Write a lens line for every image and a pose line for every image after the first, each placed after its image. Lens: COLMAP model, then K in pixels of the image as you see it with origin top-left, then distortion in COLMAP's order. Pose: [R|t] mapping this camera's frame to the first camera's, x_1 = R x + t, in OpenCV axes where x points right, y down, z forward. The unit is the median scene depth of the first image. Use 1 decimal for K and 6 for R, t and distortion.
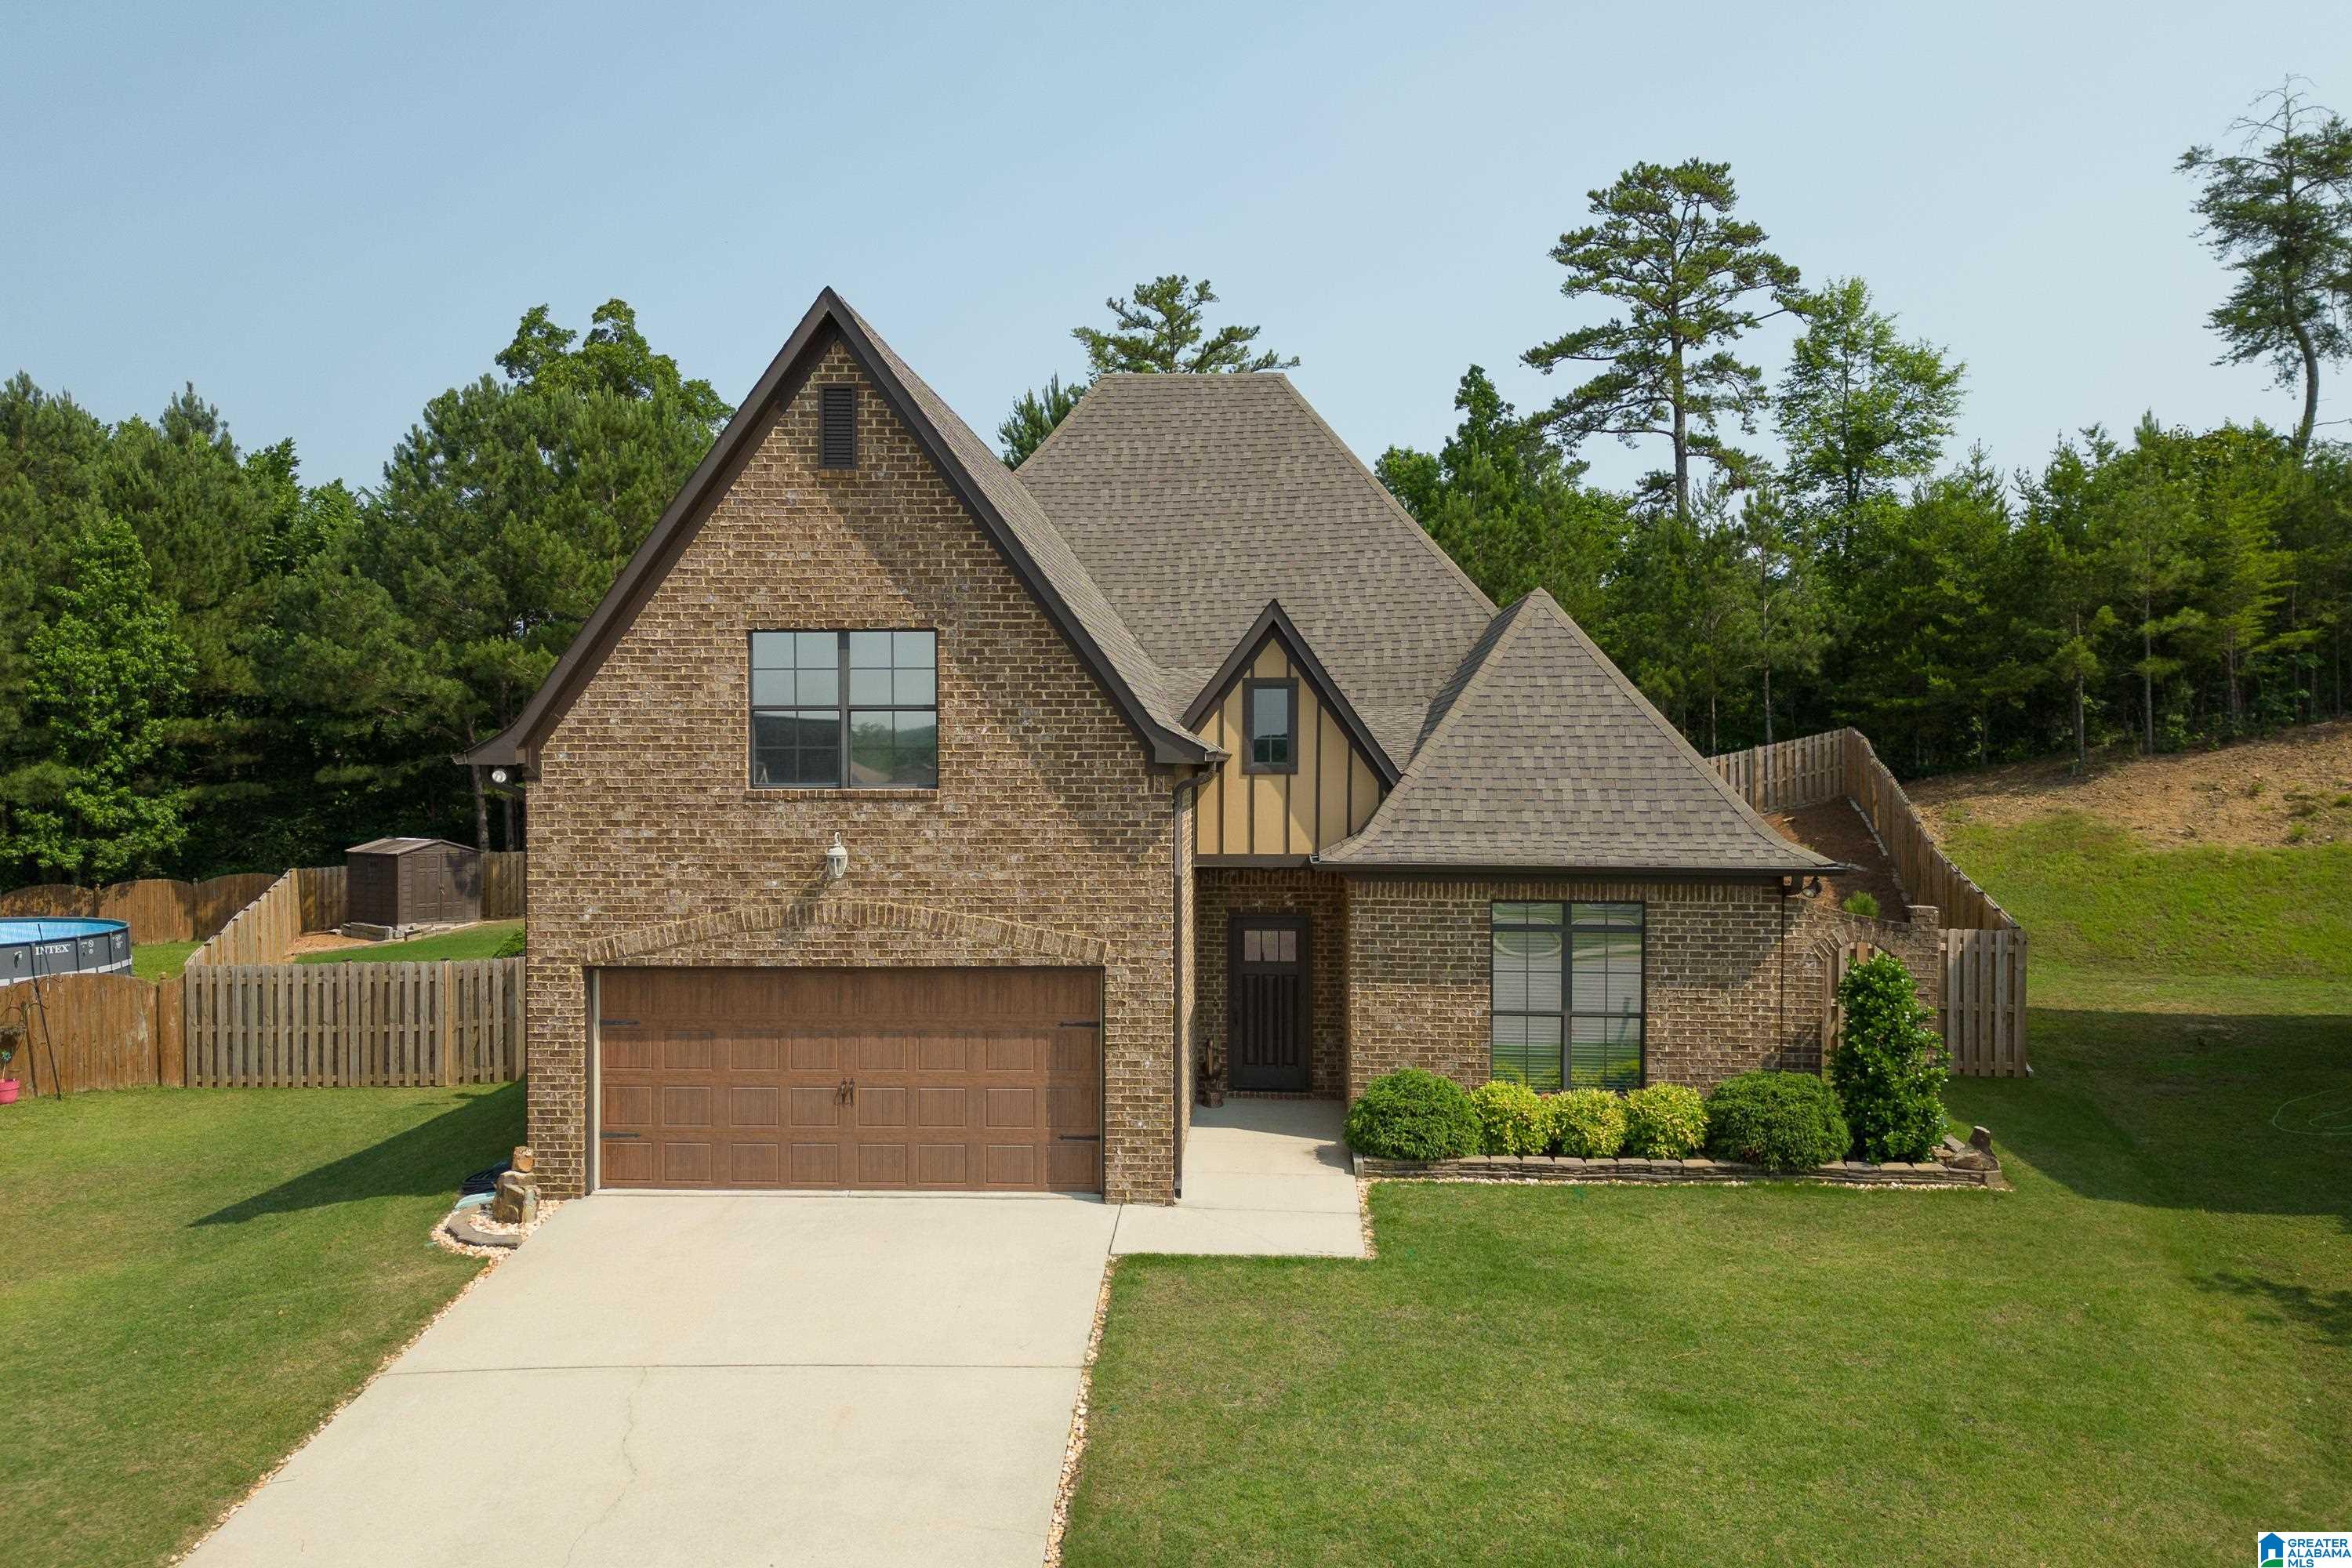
lens RADIAL K [[1847.6, 0, 1176.0], [0, 1847.6, 784.0], [0, 0, 1]] dist [0.119739, -0.171182]
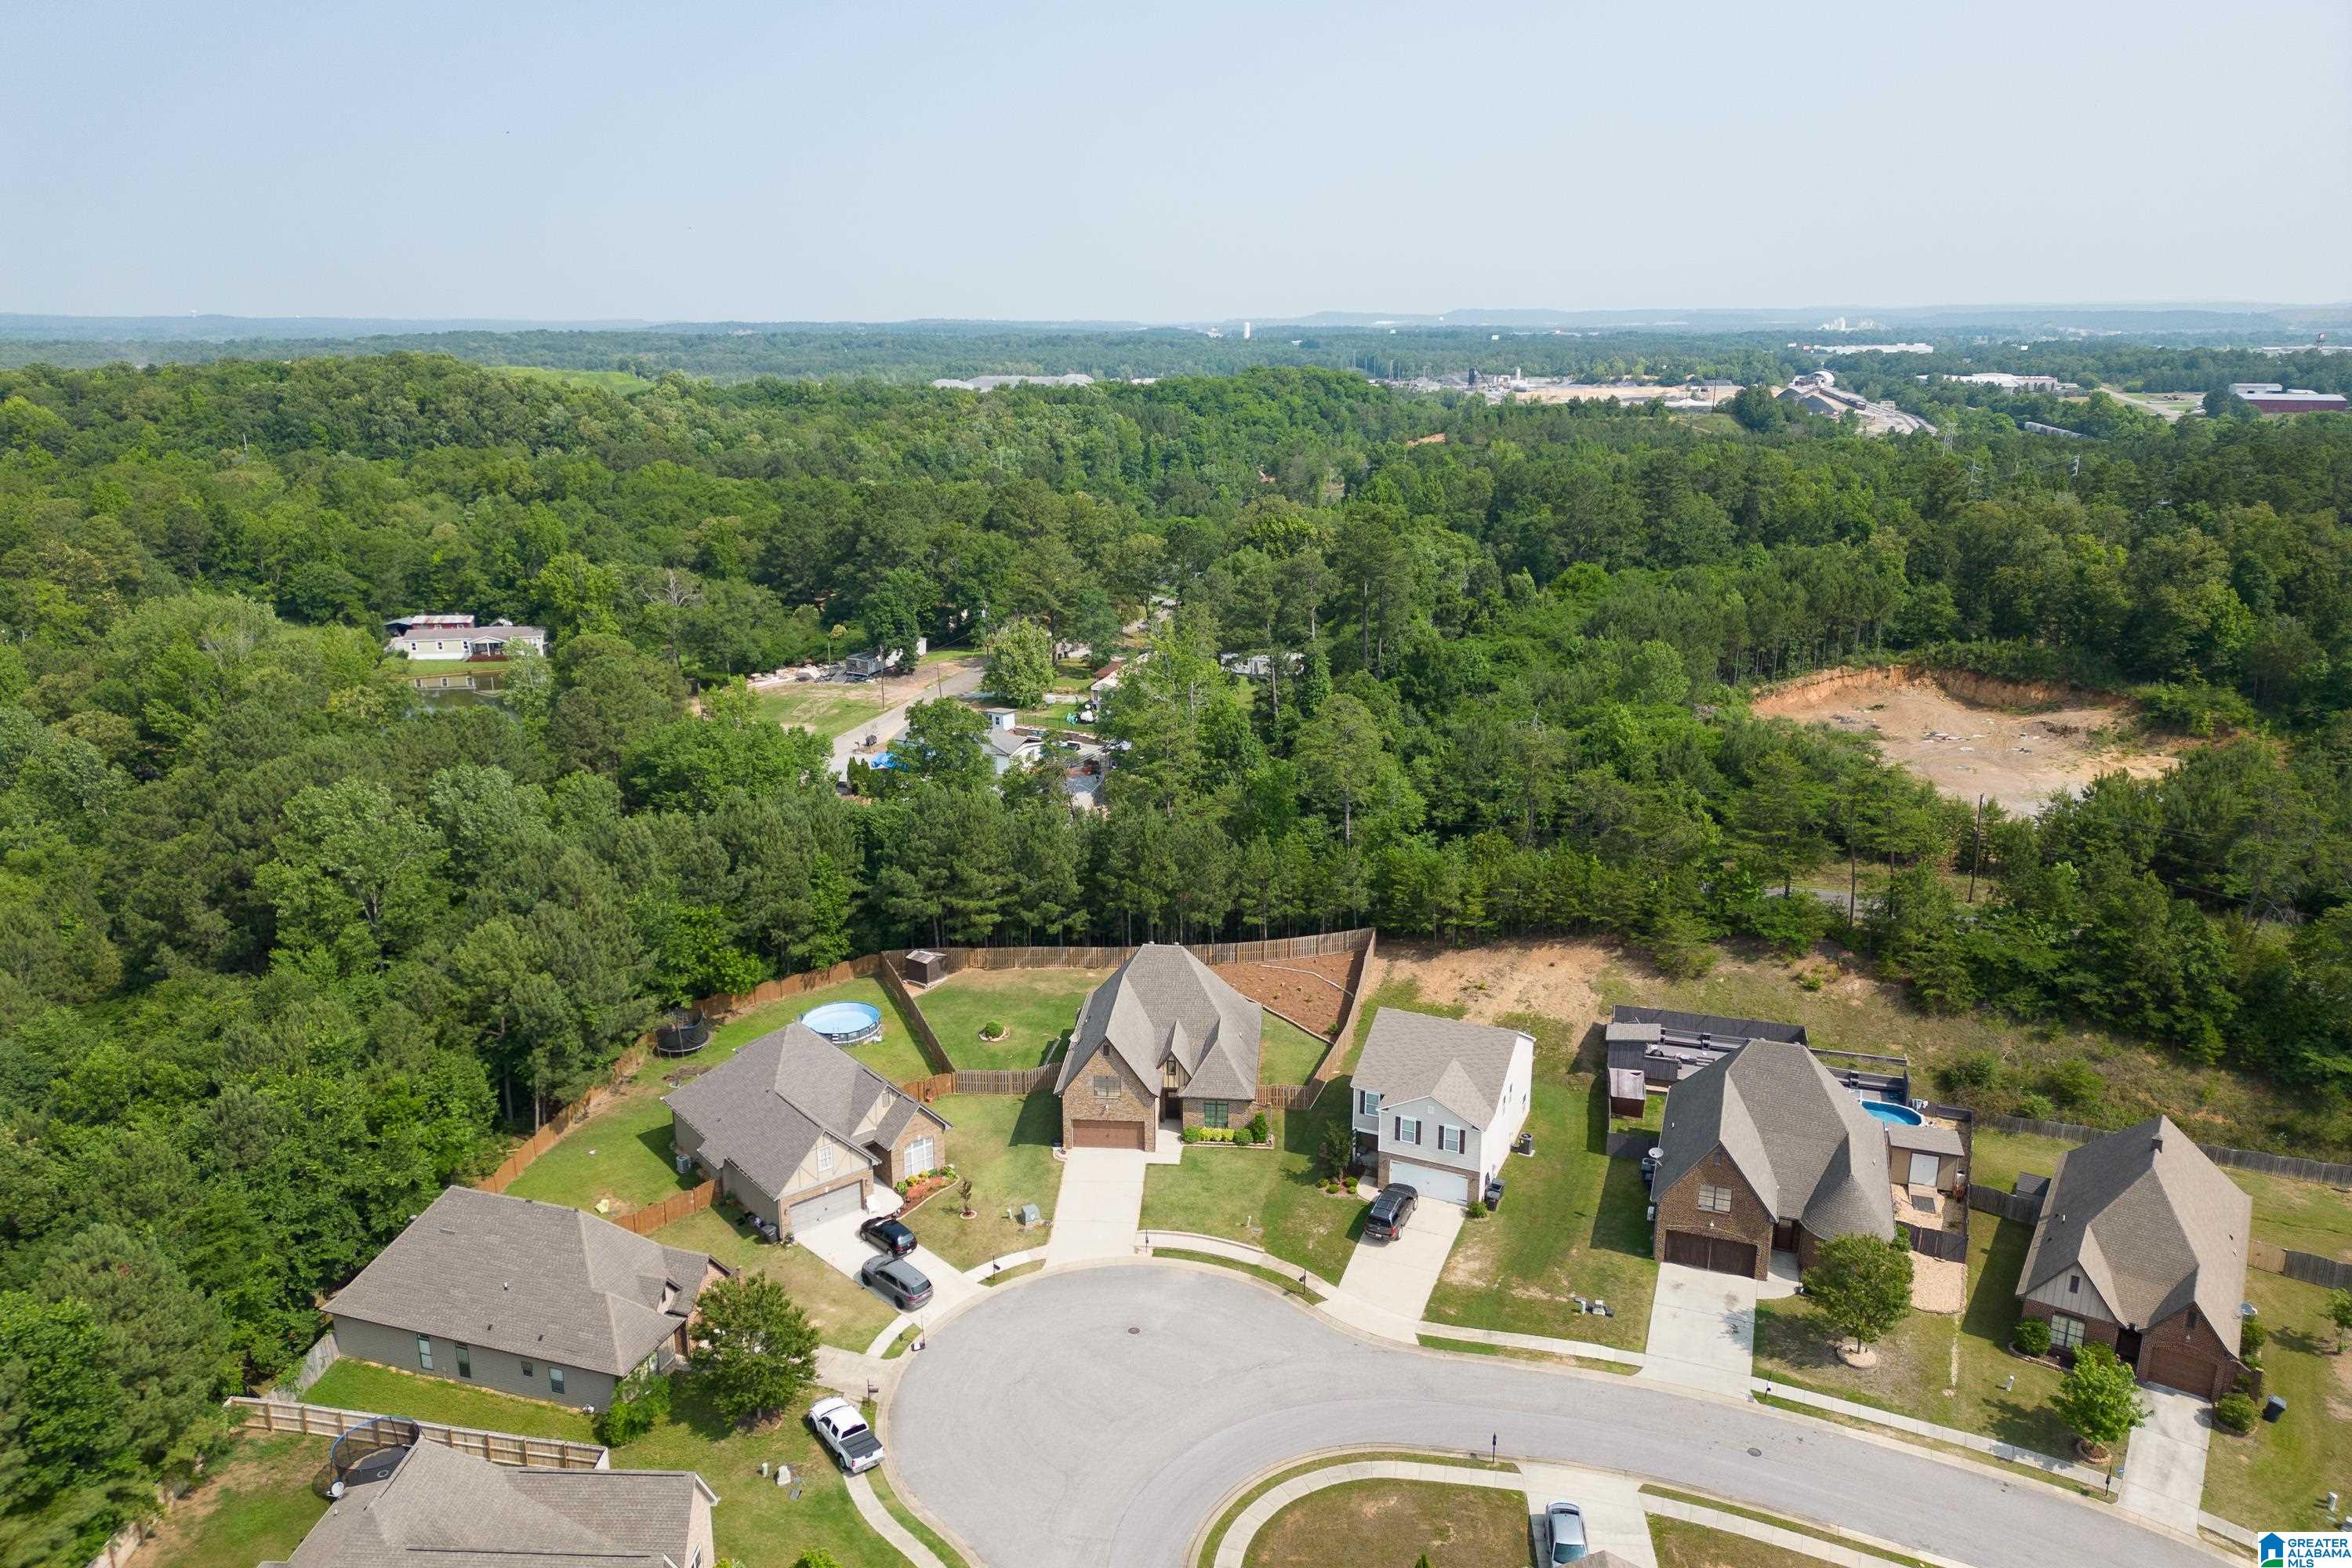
lens RADIAL K [[1847.6, 0, 1176.0], [0, 1847.6, 784.0], [0, 0, 1]] dist [0.119739, -0.171182]
pose [[0.999786, -0.001533, -0.020644, 0.230731], [0.006653, 0.968148, 0.250291, -2.920939], [0.019602, -0.250375, 0.967951, -5.539506]]
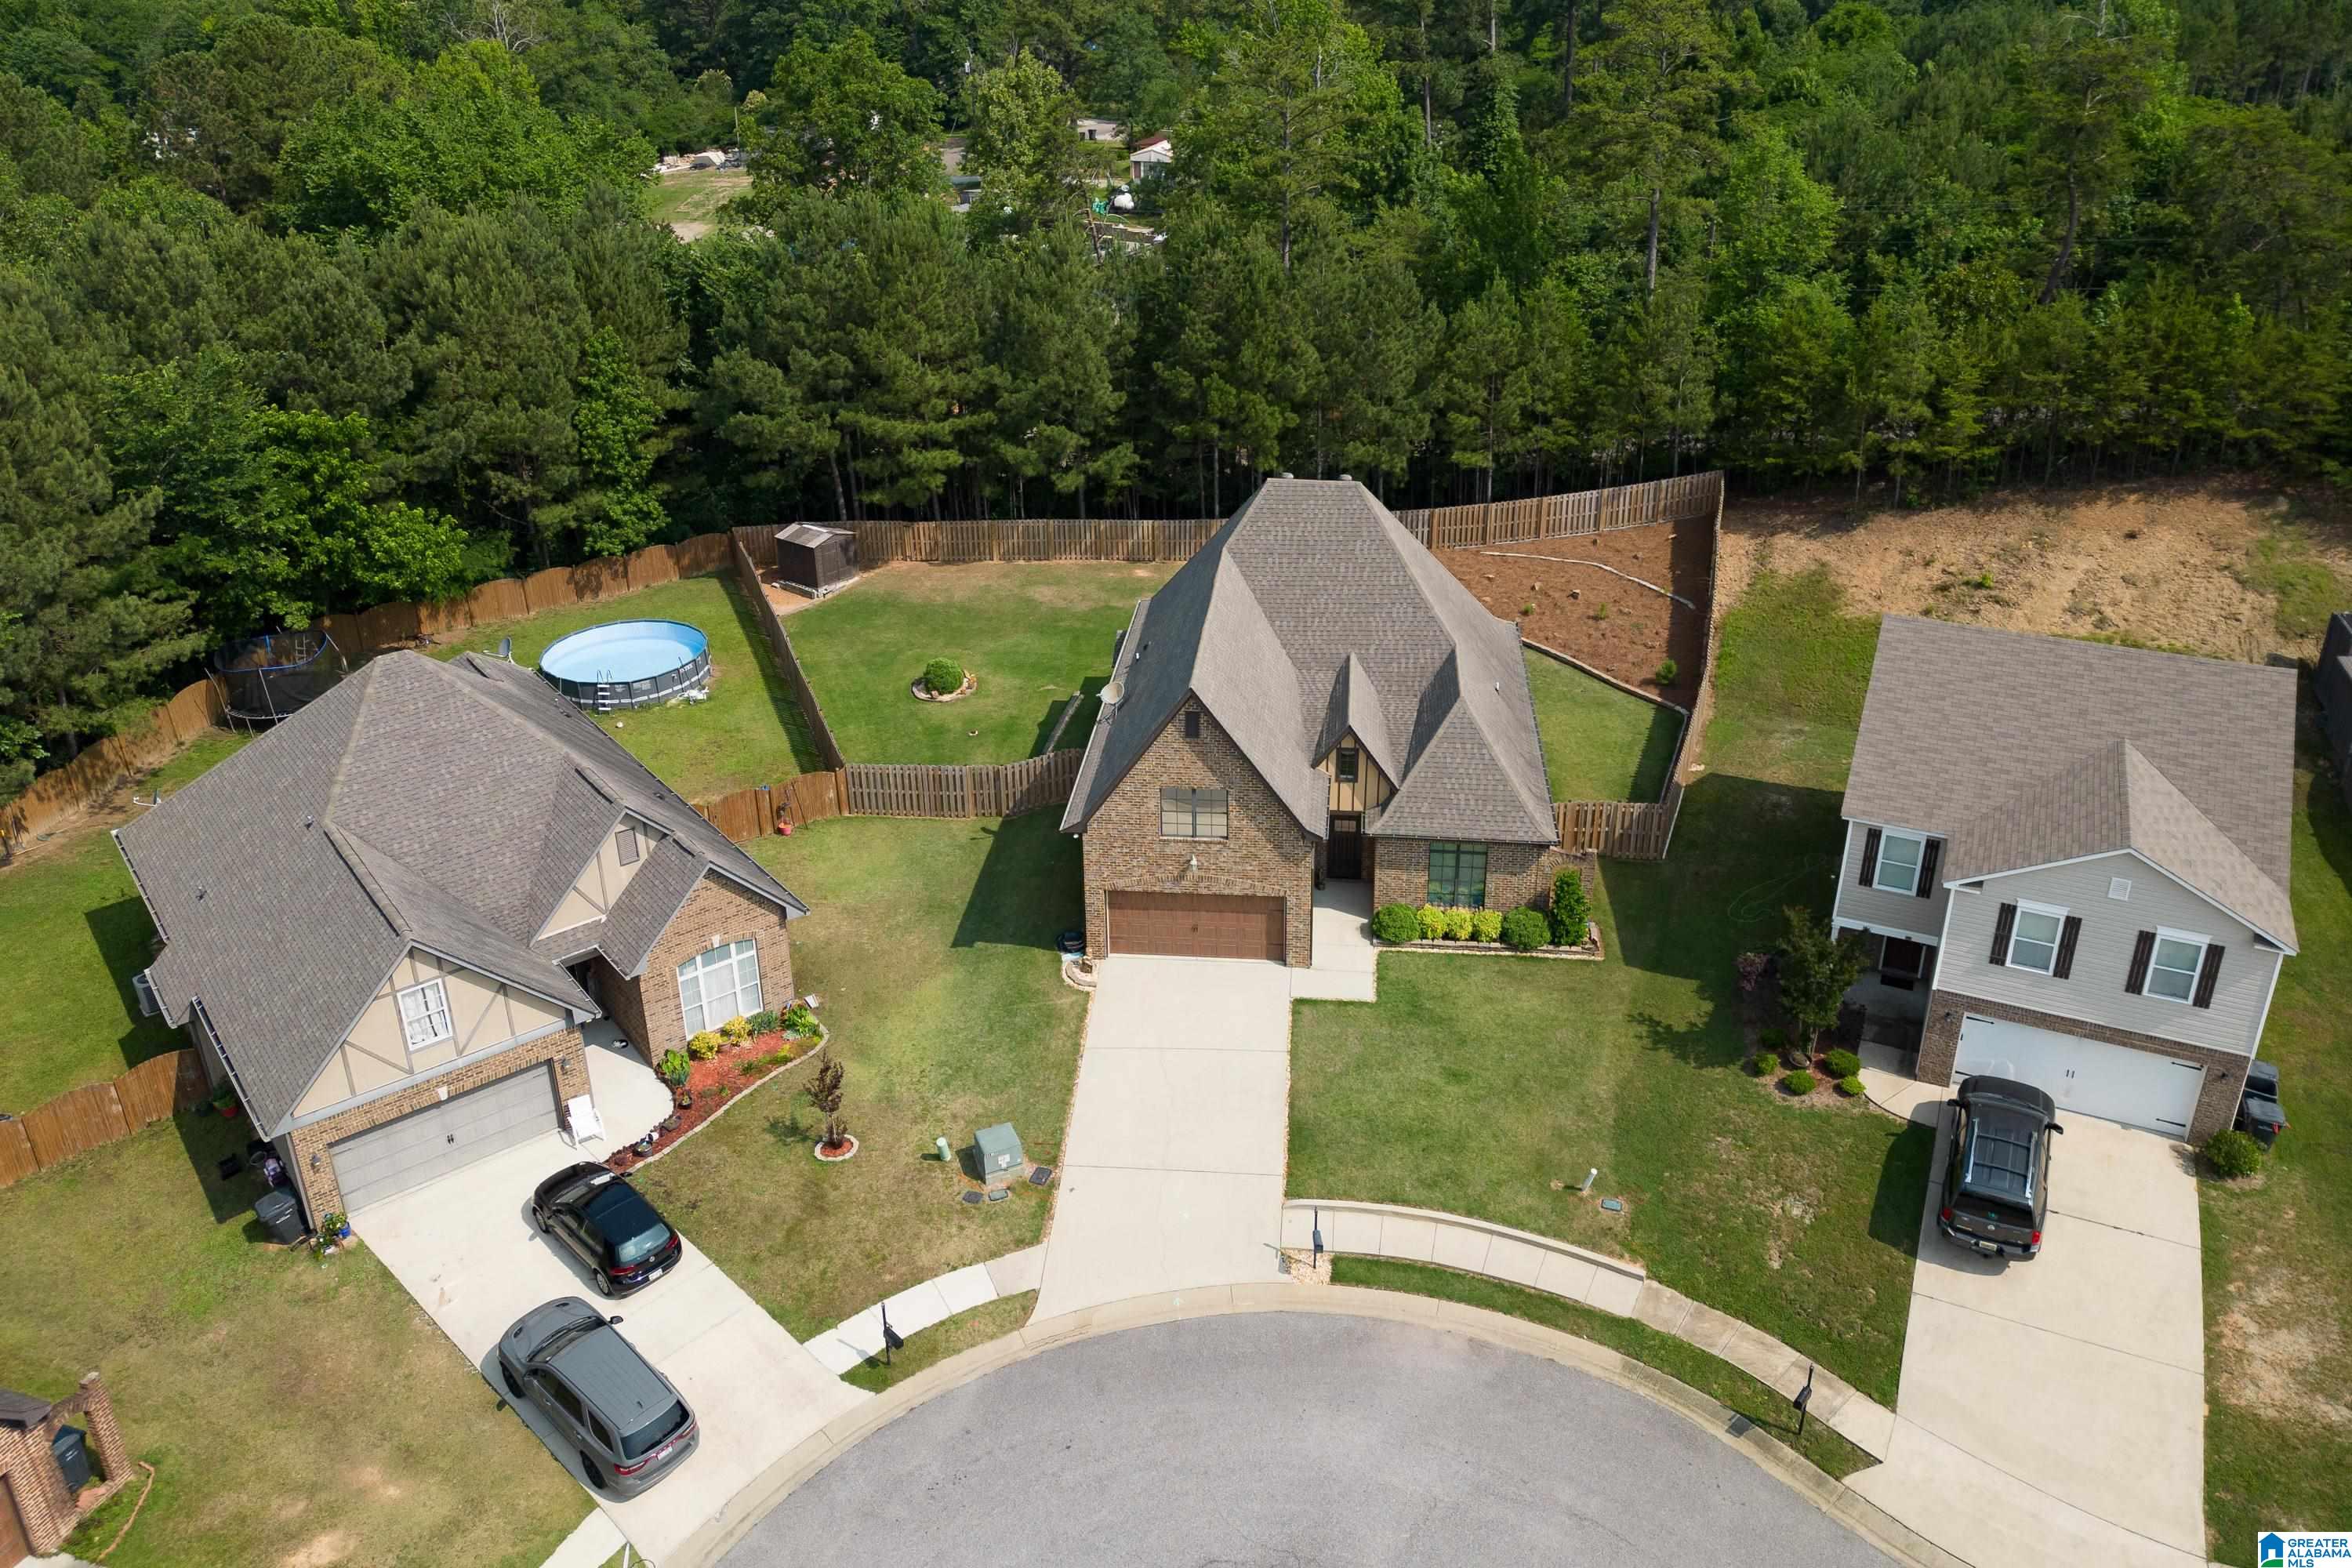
lens RADIAL K [[1847.6, 0, 1176.0], [0, 1847.6, 784.0], [0, 0, 1]] dist [0.119739, -0.171182]
pose [[0.999205, 0.002594, -0.039773, -0.095051], [0.014318, 0.907913, 0.418915, -1.249455], [0.037197, -0.419151, 0.907154, -1.516678]]
